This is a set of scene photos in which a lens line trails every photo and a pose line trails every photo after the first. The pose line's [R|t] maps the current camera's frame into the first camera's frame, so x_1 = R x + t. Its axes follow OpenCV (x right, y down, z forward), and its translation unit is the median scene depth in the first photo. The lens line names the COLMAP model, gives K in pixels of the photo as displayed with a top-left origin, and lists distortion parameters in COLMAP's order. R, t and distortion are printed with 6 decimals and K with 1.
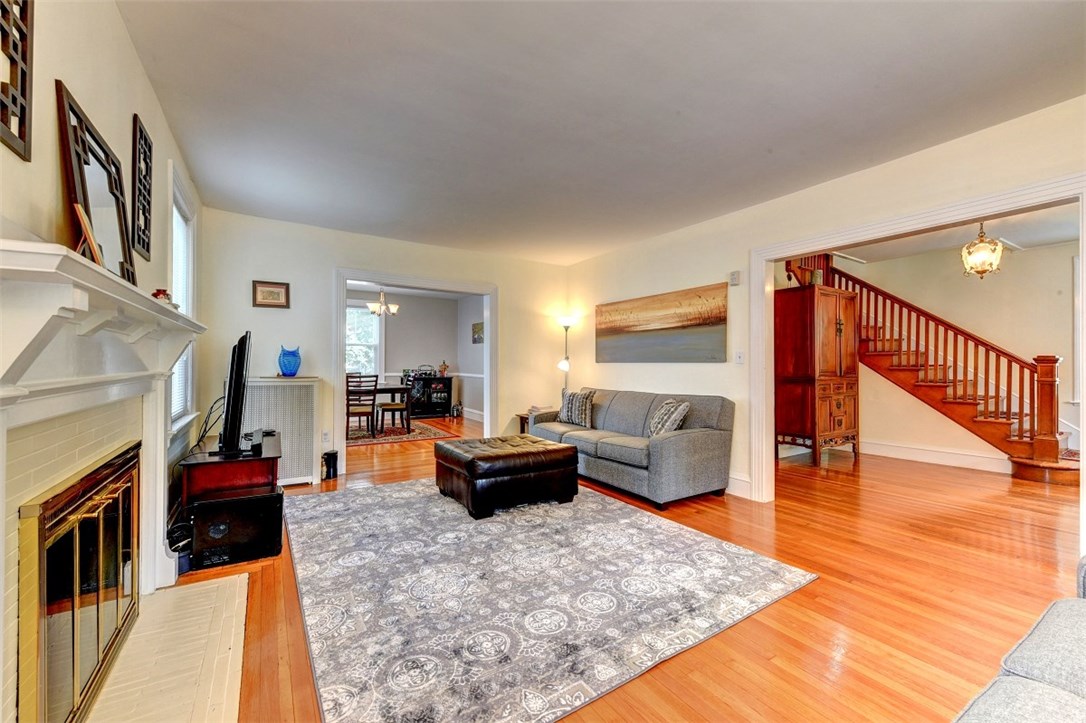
lens RADIAL K [[427.9, 0, 540.8], [0, 427.9, 361.3], [0, 0, 1]] dist [0.008735, 0.000101]
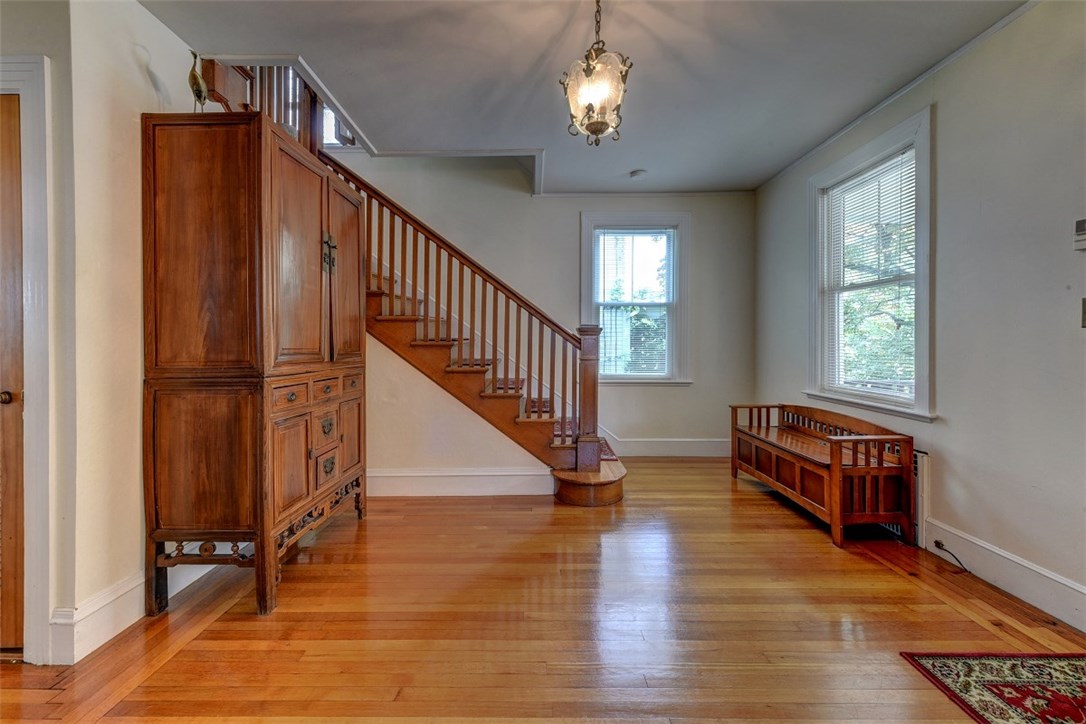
lens RADIAL K [[427.9, 0, 531.0], [0, 427.9, 341.6], [0, 0, 1]] dist [0.008735, 0.000101]
pose [[0.537803, -0.002761, 0.843066, 0.434215], [-0.004290, 0.999973, 0.006011, 0.009844], [-0.843059, -0.006849, 0.537777, 0.586114]]
